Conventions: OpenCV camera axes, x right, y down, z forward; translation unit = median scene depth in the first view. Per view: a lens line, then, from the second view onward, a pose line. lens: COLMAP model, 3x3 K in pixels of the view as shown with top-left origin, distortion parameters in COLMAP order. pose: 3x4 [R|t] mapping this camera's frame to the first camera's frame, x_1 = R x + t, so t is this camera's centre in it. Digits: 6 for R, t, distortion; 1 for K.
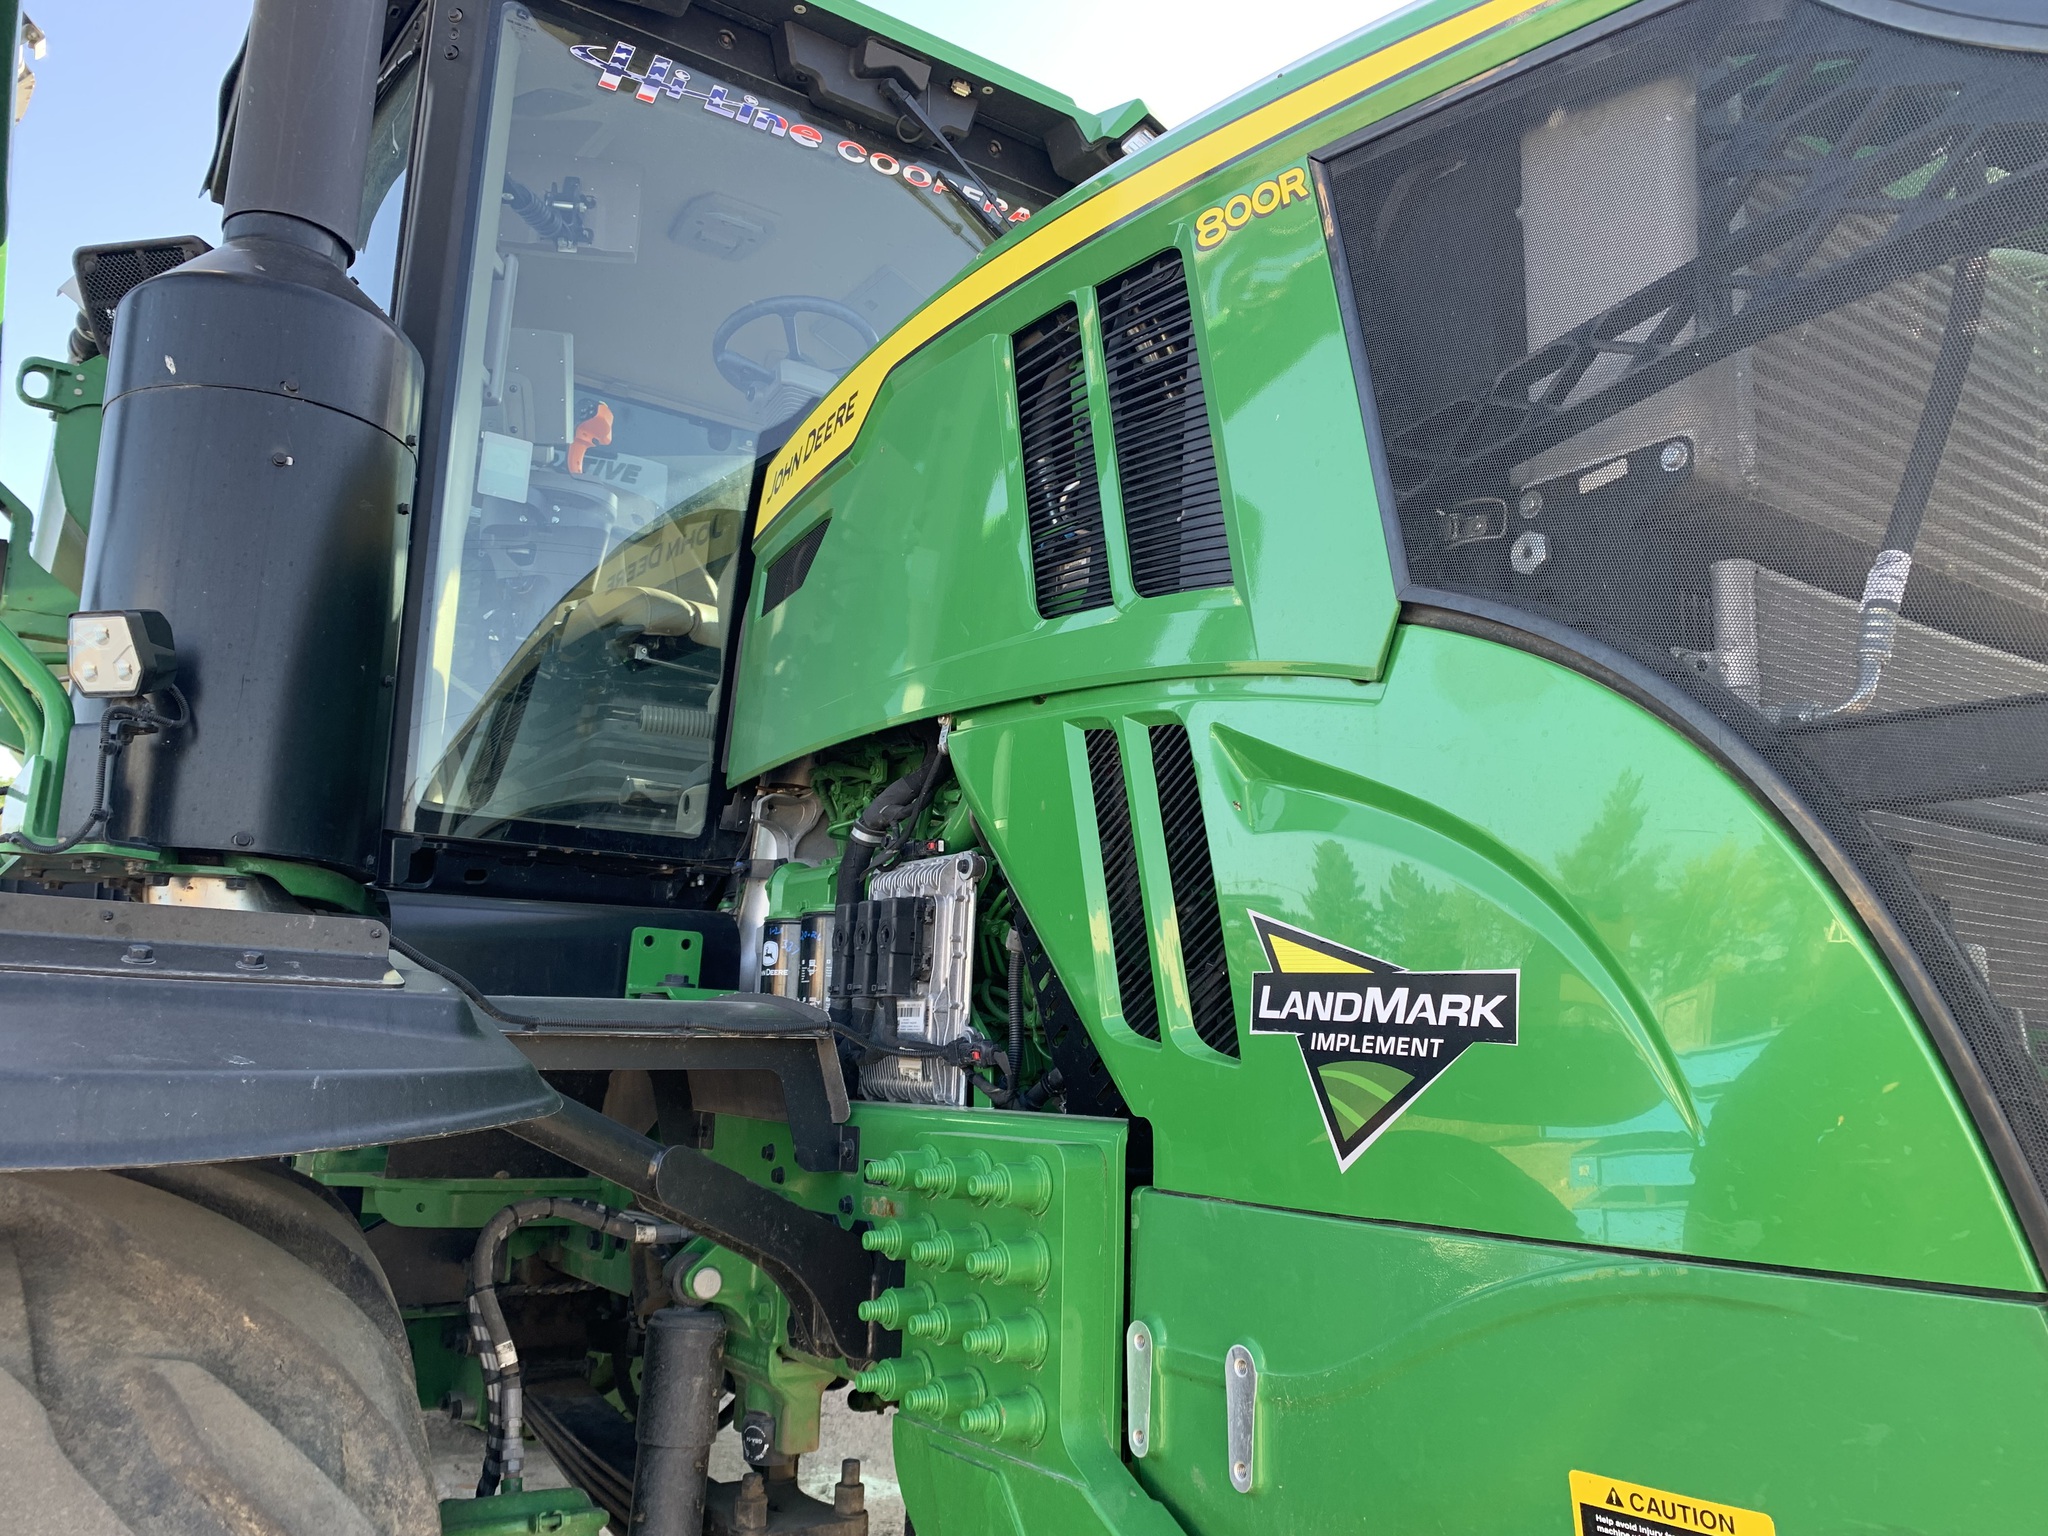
lens RADIAL K [[1568.4, 0, 1019.2], [0, 1568.4, 790.9], [0, 0, 1]] dist [0.007868, 0.003020]
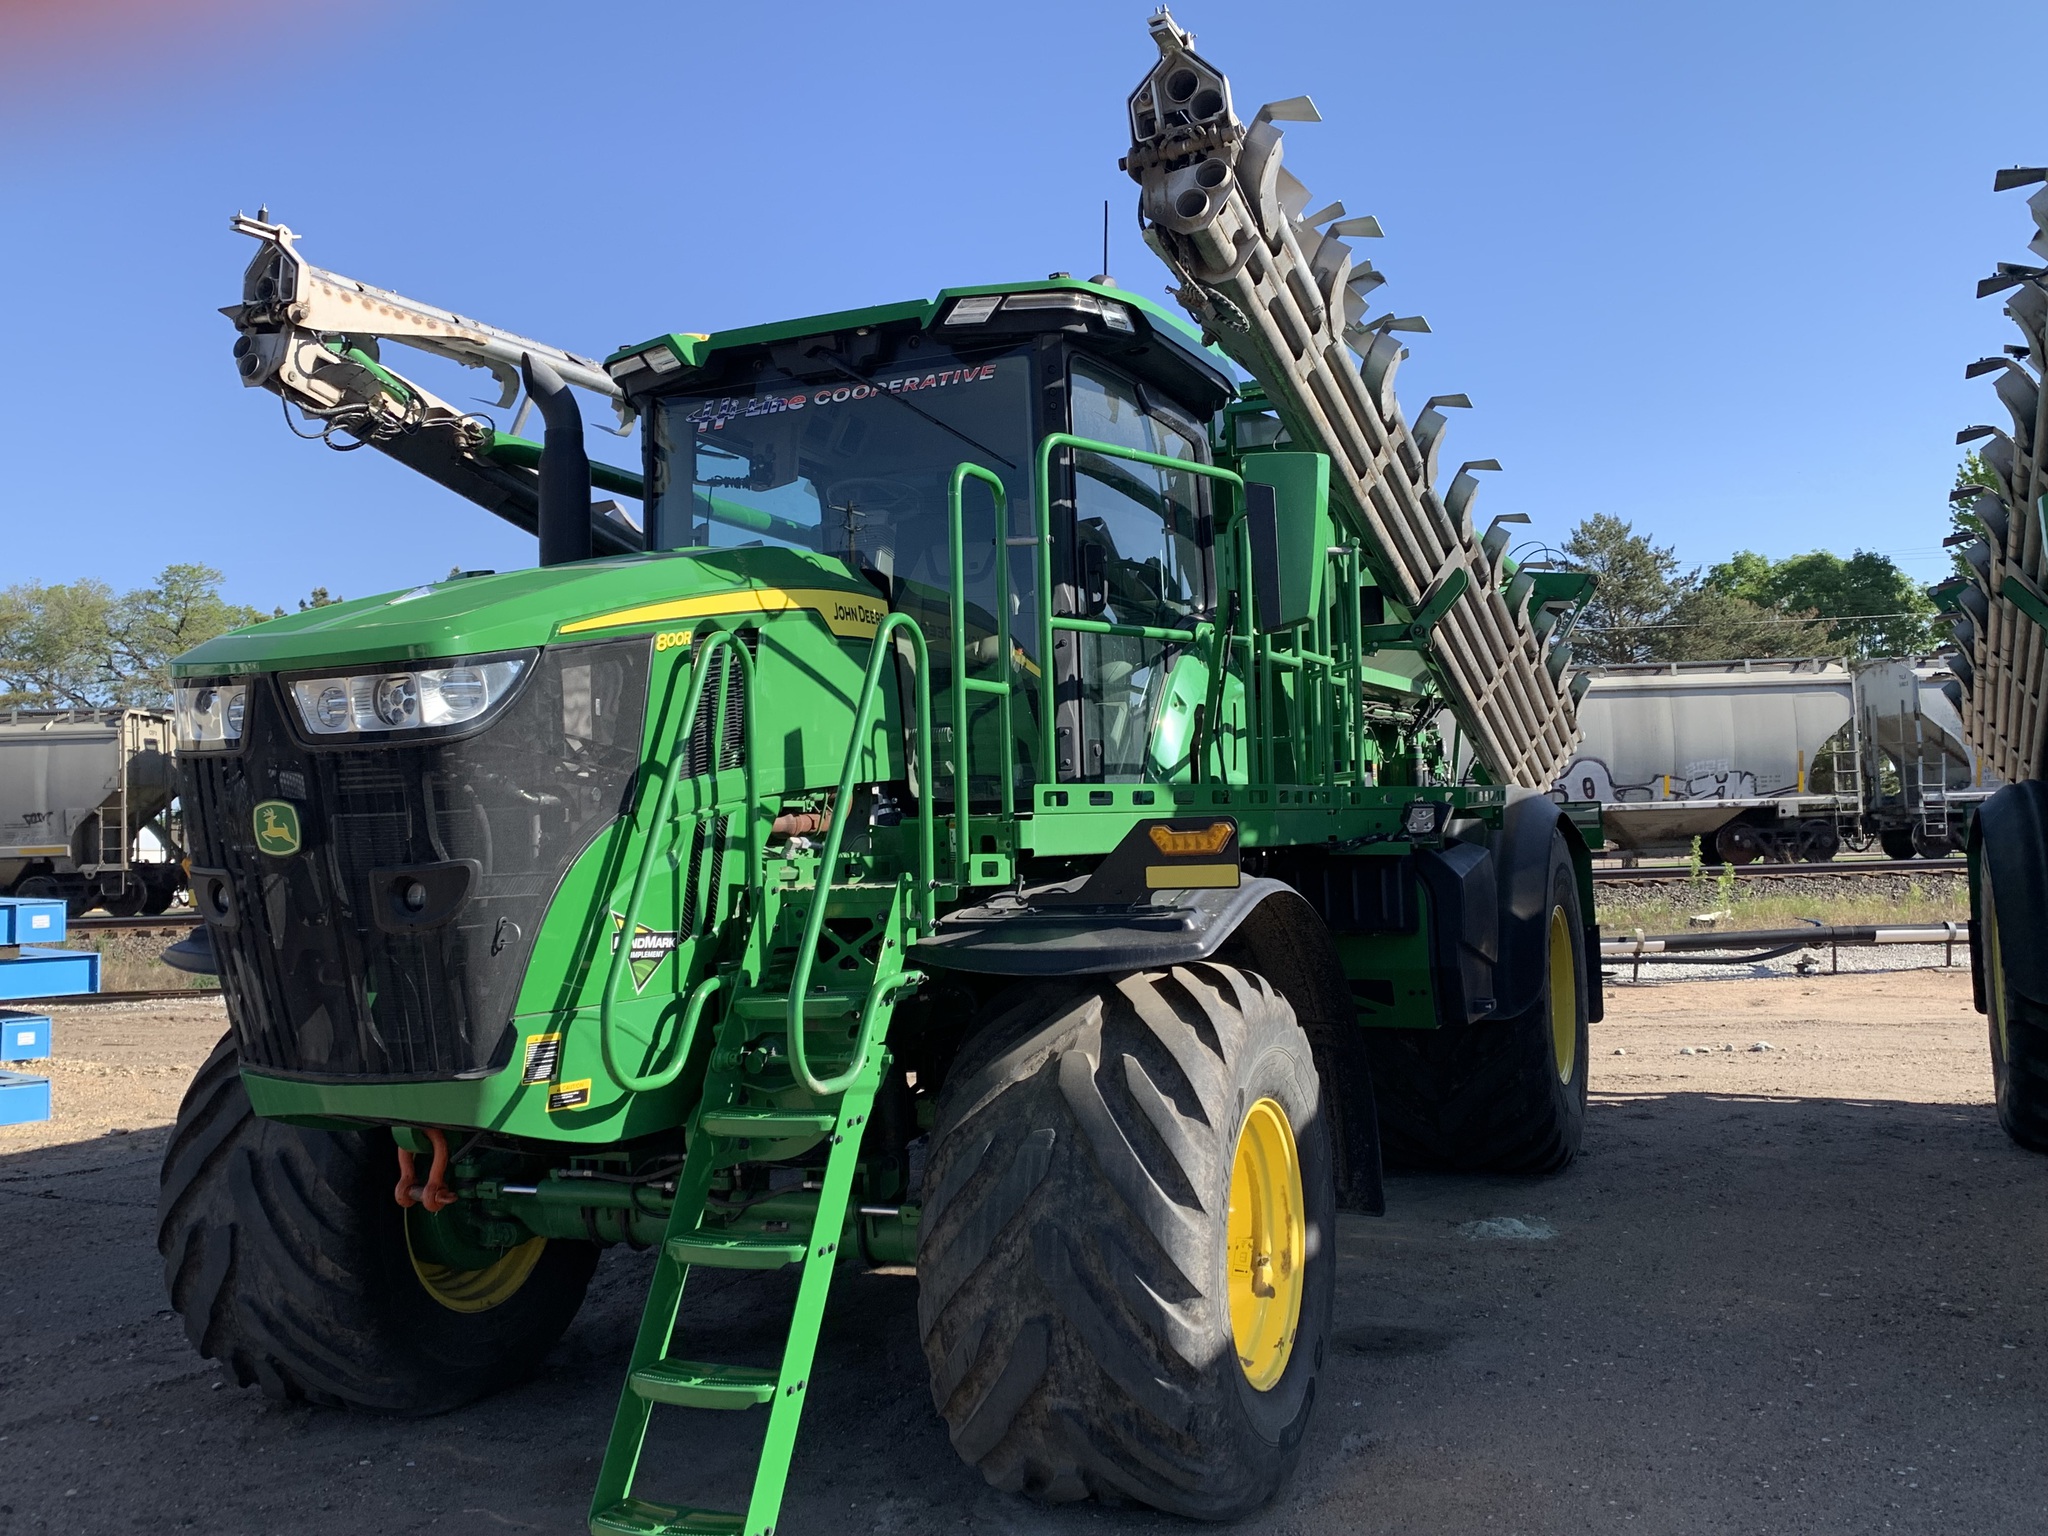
lens RADIAL K [[1849.9, 0, 1012.2], [0, 1849.9, 759.2], [0, 0, 1]] dist [0.024069, -0.017926]
pose [[0.527090, -0.079797, -0.846055, 2.828191], [0.193852, 0.980623, 0.028280, -0.056094], [0.827404, -0.178916, 0.532345, 0.026478]]
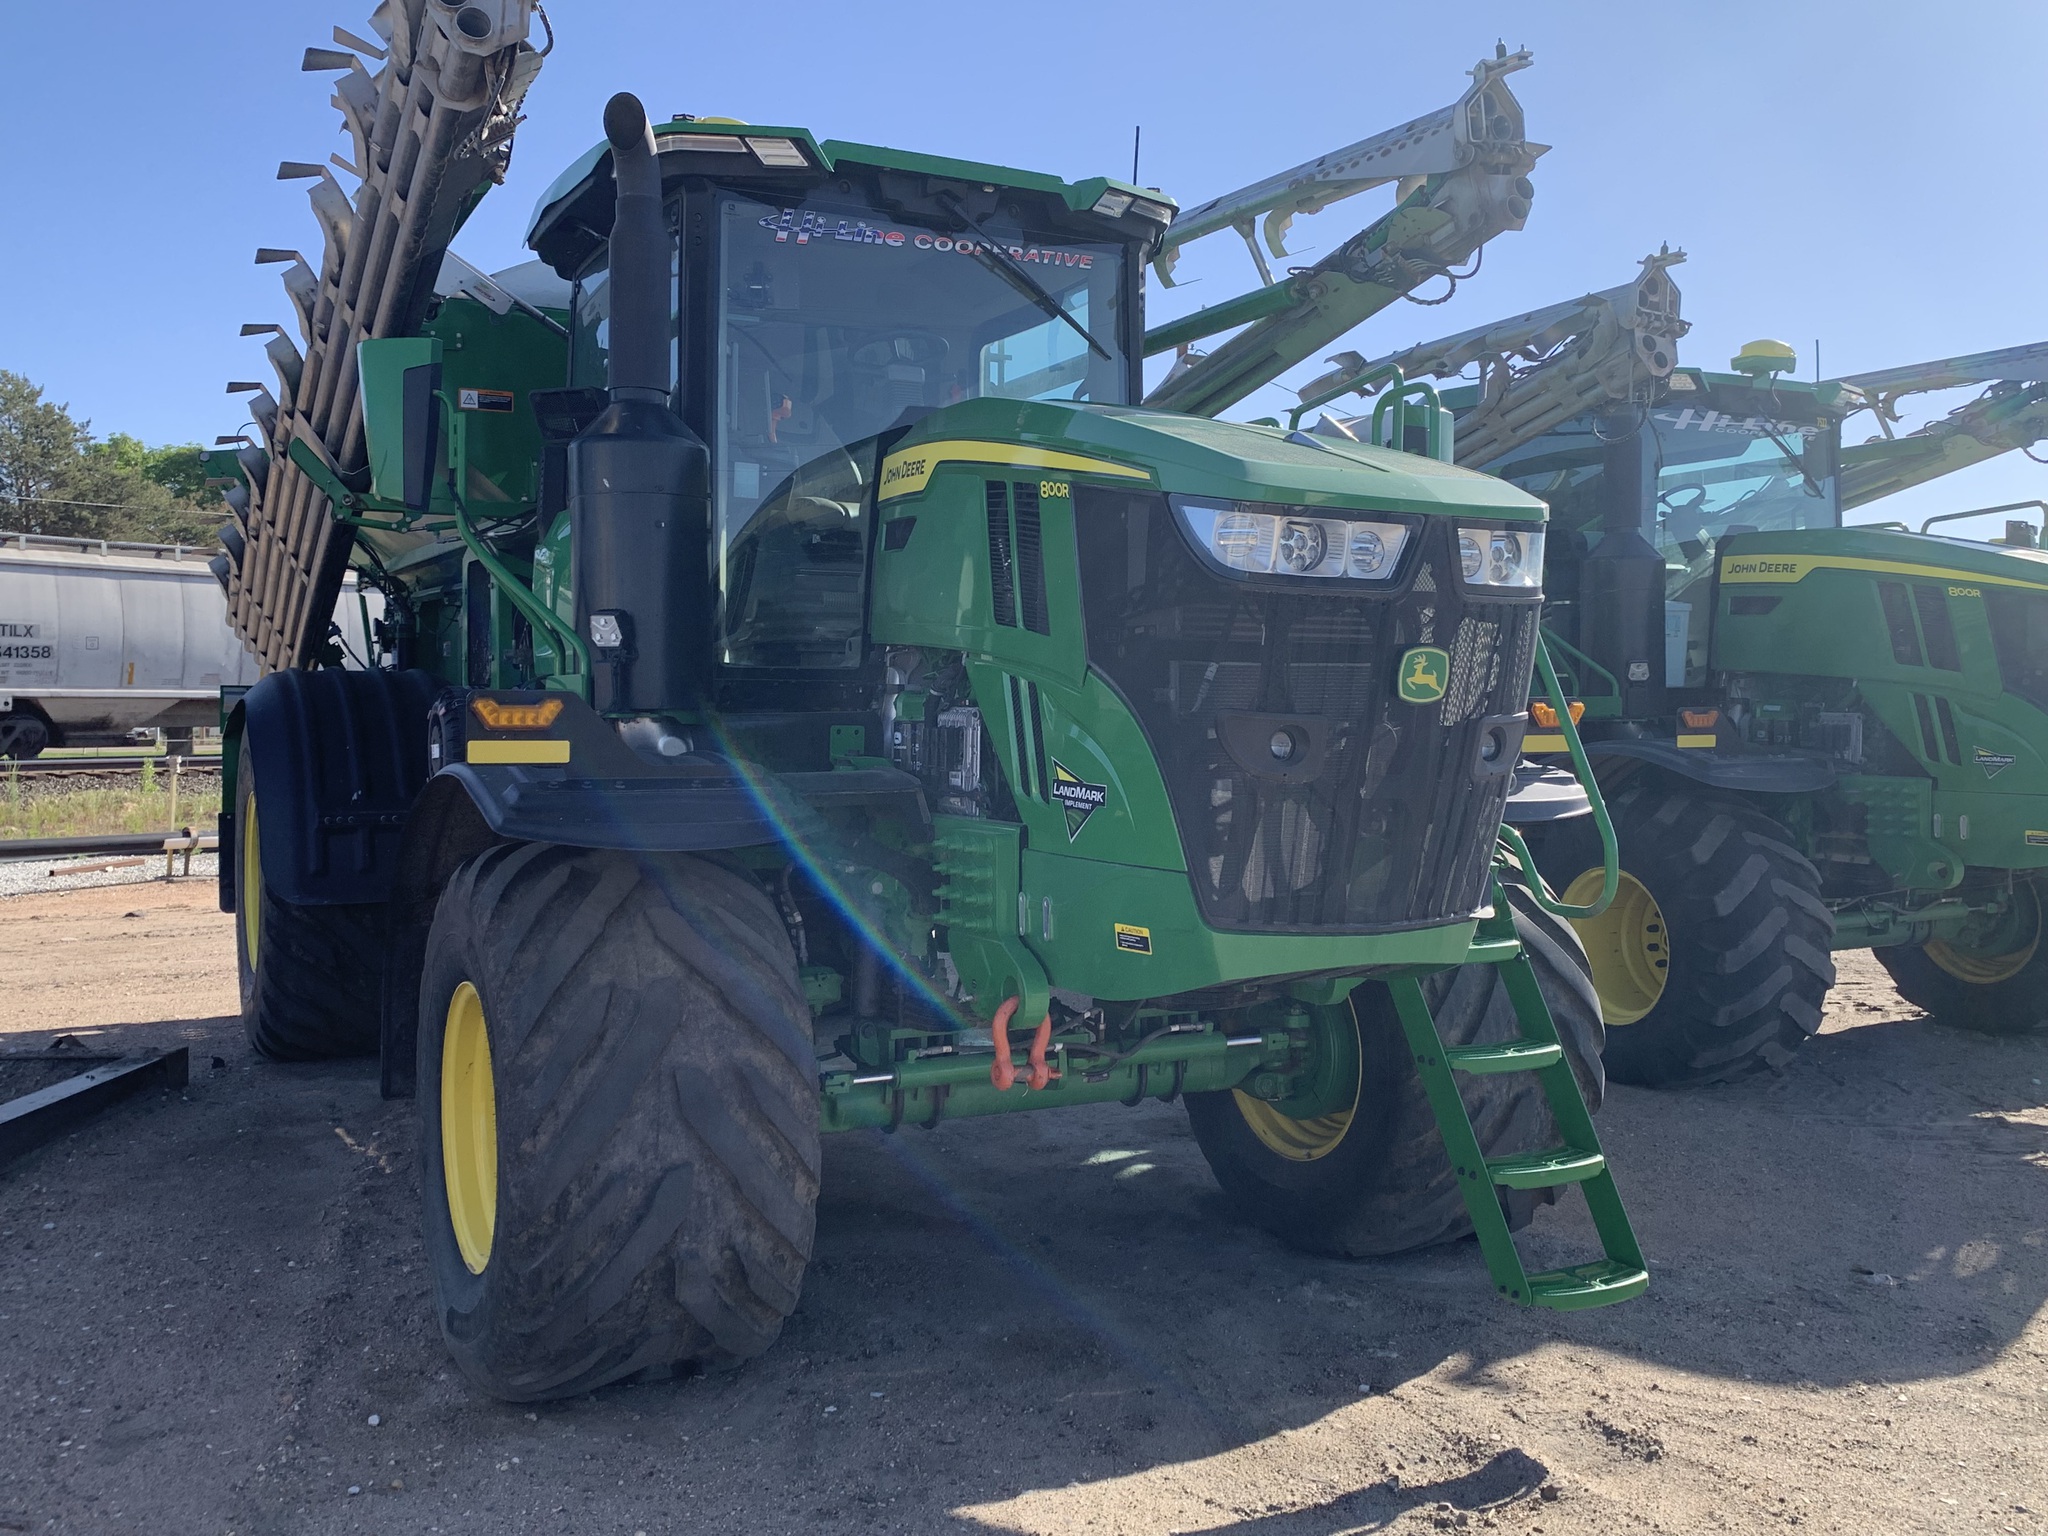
lens RADIAL K [[1819.9, 0, 1024.0], [0, 1819.9, 768.0], [0, 0, 1]] dist [0.001441, -0.007502]
pose [[0.994277, -0.020333, -0.104884, 0.315263], [0.041555, 0.978020, 0.204328, -0.419319], [0.098425, -0.207517, 0.973267, -1.620832]]
